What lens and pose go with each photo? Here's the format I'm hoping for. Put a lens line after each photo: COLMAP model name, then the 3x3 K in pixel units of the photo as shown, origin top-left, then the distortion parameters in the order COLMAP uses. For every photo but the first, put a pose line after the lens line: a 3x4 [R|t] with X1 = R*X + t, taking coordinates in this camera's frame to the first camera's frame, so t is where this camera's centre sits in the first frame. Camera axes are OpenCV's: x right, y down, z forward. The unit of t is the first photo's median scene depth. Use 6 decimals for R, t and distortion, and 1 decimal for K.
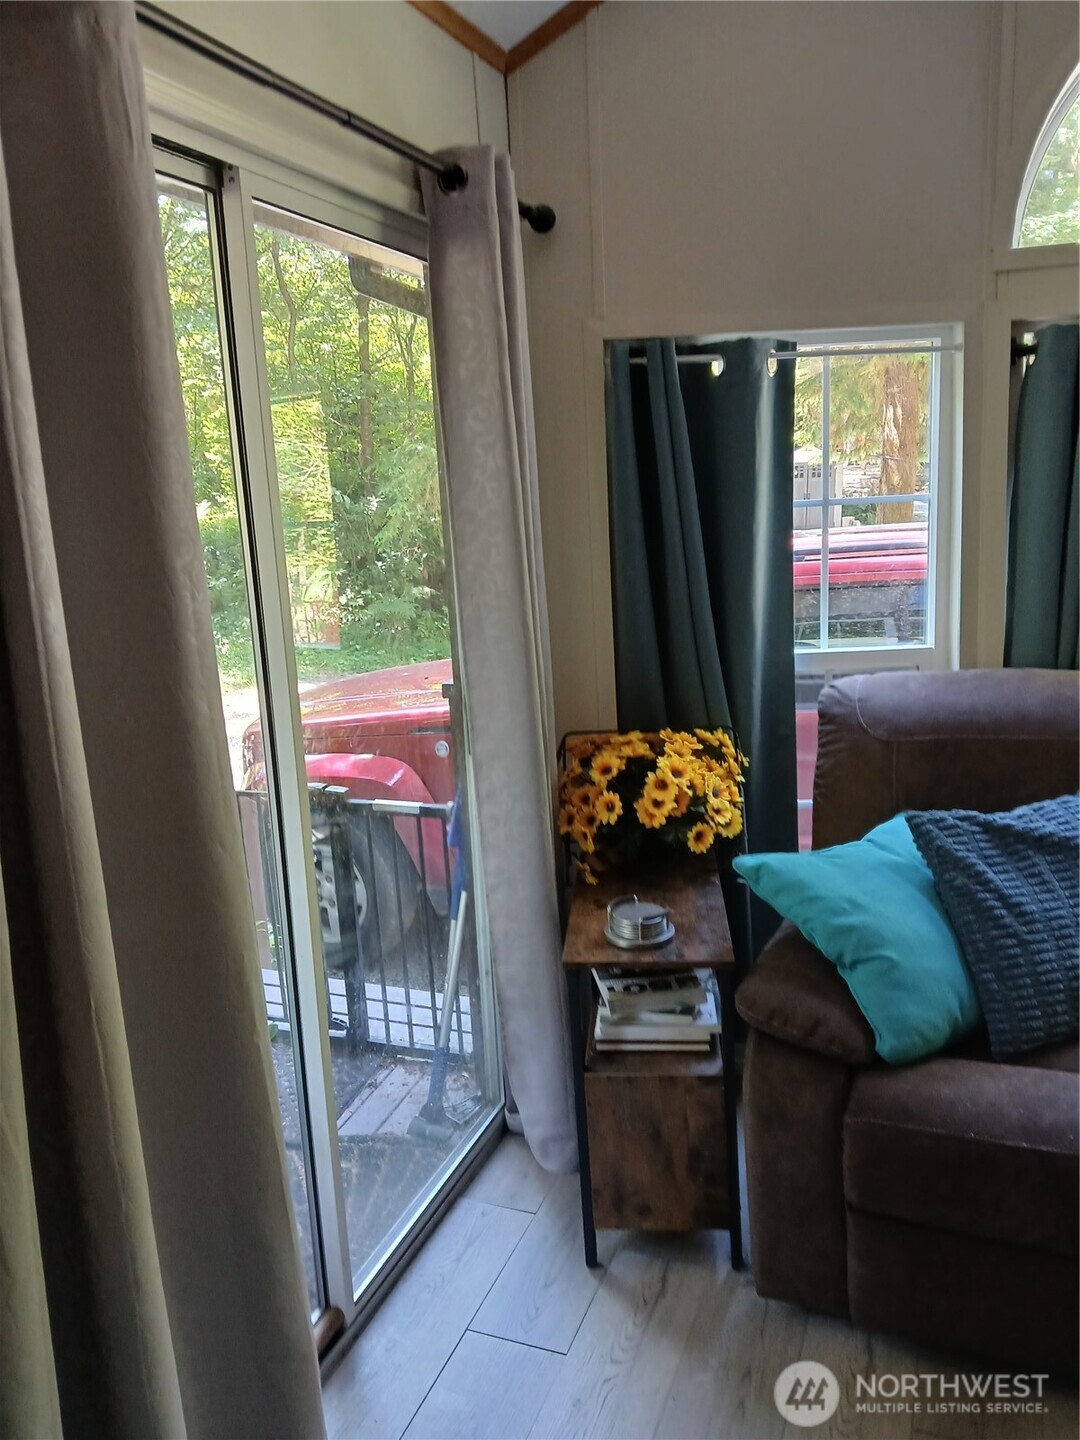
lens RADIAL K [[1085.9, 0, 539.7], [0, 1085.9, 714.4], [0, 0, 1]] dist [0.038302, -0.108158]
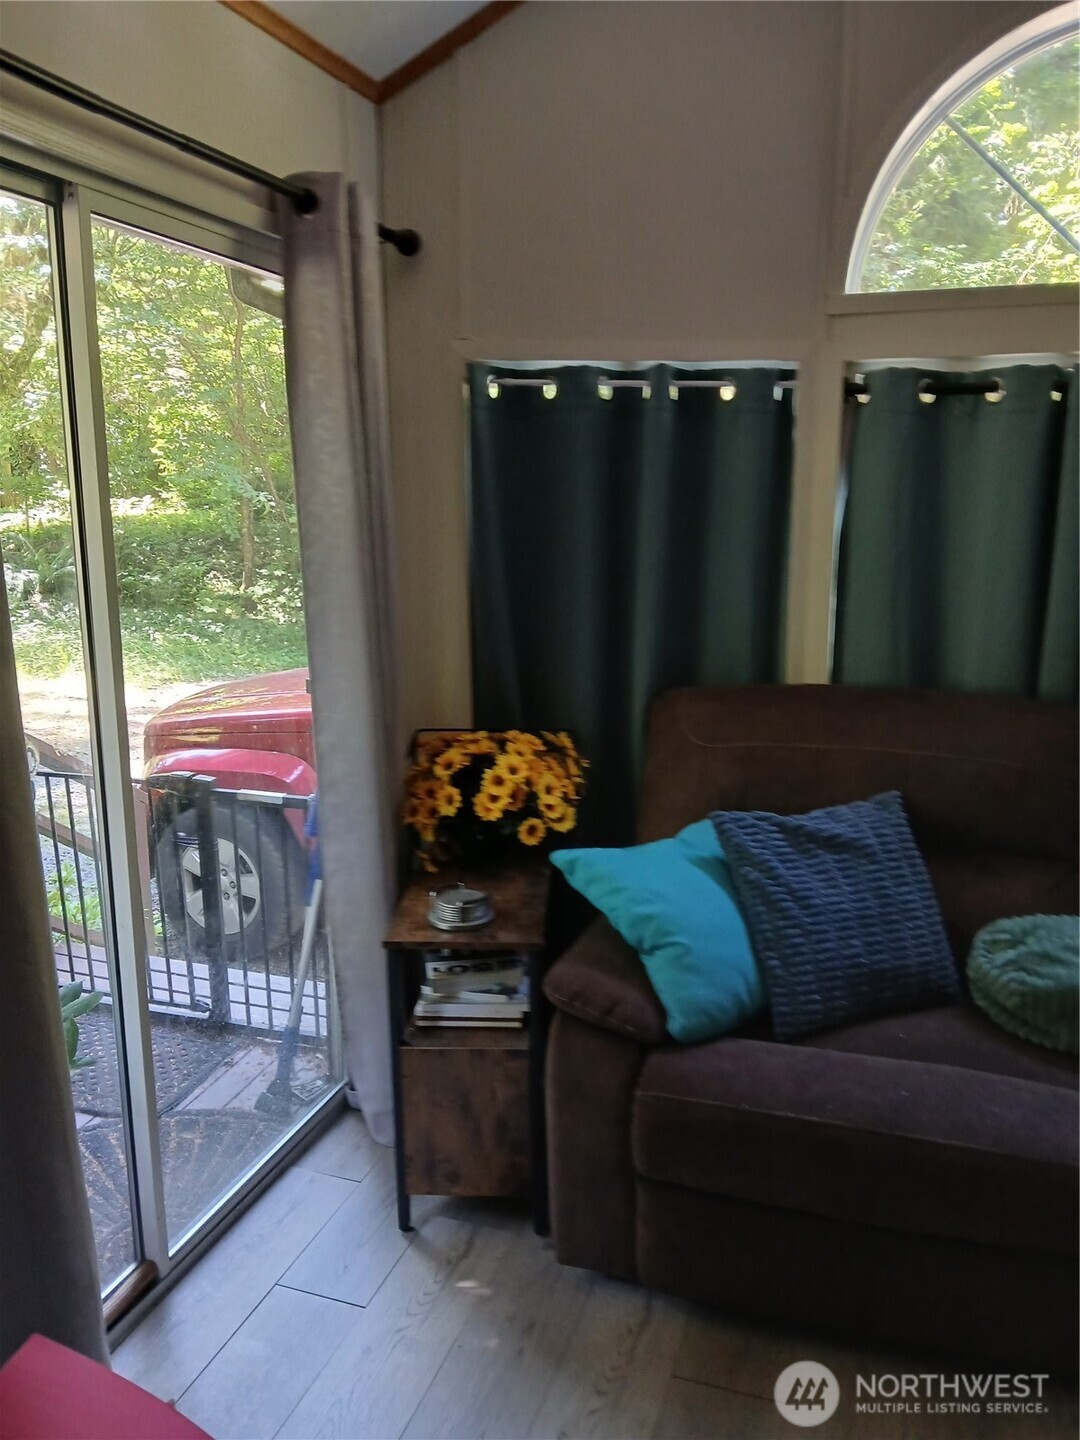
lens RADIAL K [[1074.2, 0, 544.7], [0, 1074.2, 721.9], [0, 0, 1]] dist [0.031001, -0.100986]
pose [[0.997719, 0.034720, 0.057896, 0.105617], [-0.034616, 0.999397, -0.002813, 0.009739], [-0.057959, 0.000802, 0.998319, -0.057074]]
